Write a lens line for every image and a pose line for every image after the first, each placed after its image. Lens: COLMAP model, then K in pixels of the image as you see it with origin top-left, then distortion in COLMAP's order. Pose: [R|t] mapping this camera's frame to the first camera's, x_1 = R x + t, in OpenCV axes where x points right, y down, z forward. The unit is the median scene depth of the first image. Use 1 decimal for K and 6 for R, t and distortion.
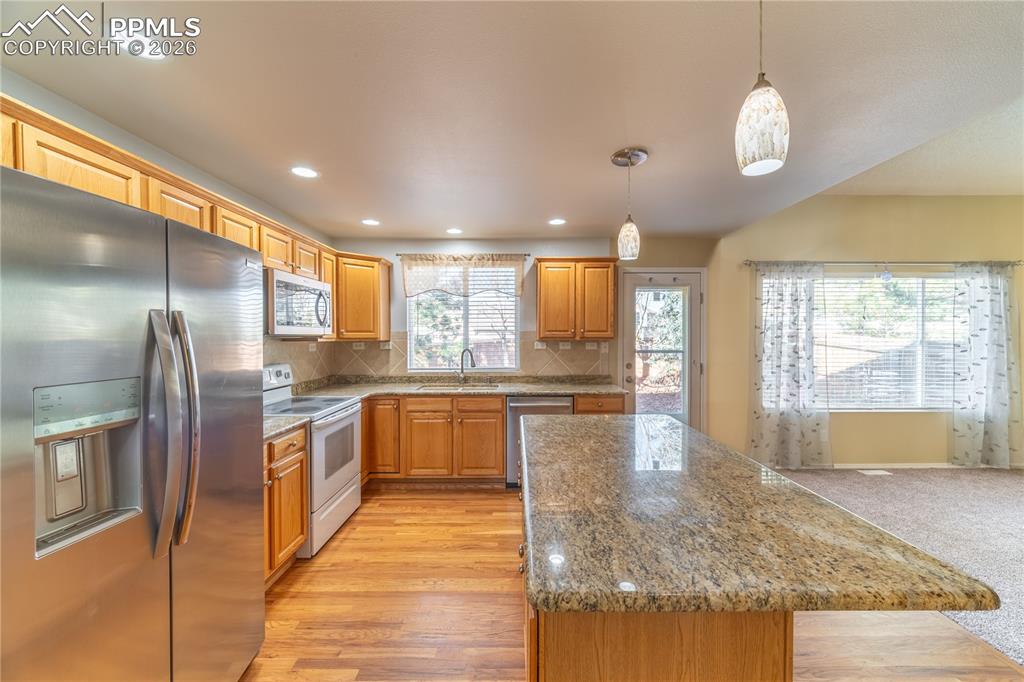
lens RADIAL K [[396.7, 0, 517.3], [0, 396.7, 339.2], [0, 0, 1]] dist [-0.003258, 0.000439]
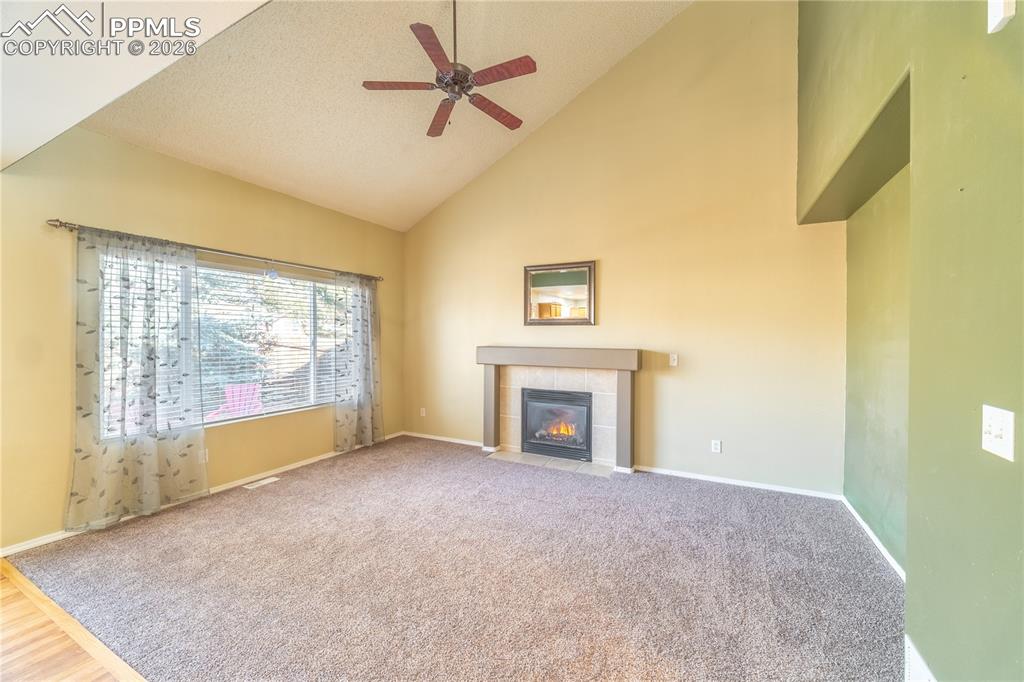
lens RADIAL K [[396.7, 0, 516.8], [0, 396.7, 339.4], [0, 0, 1]] dist [-0.003258, 0.000439]
pose [[0.457989, -0.005302, 0.888942, 0.348420], [0.006219, 0.999977, 0.002760, -0.000797], [-0.888936, 0.004264, 0.458011, 0.034096]]
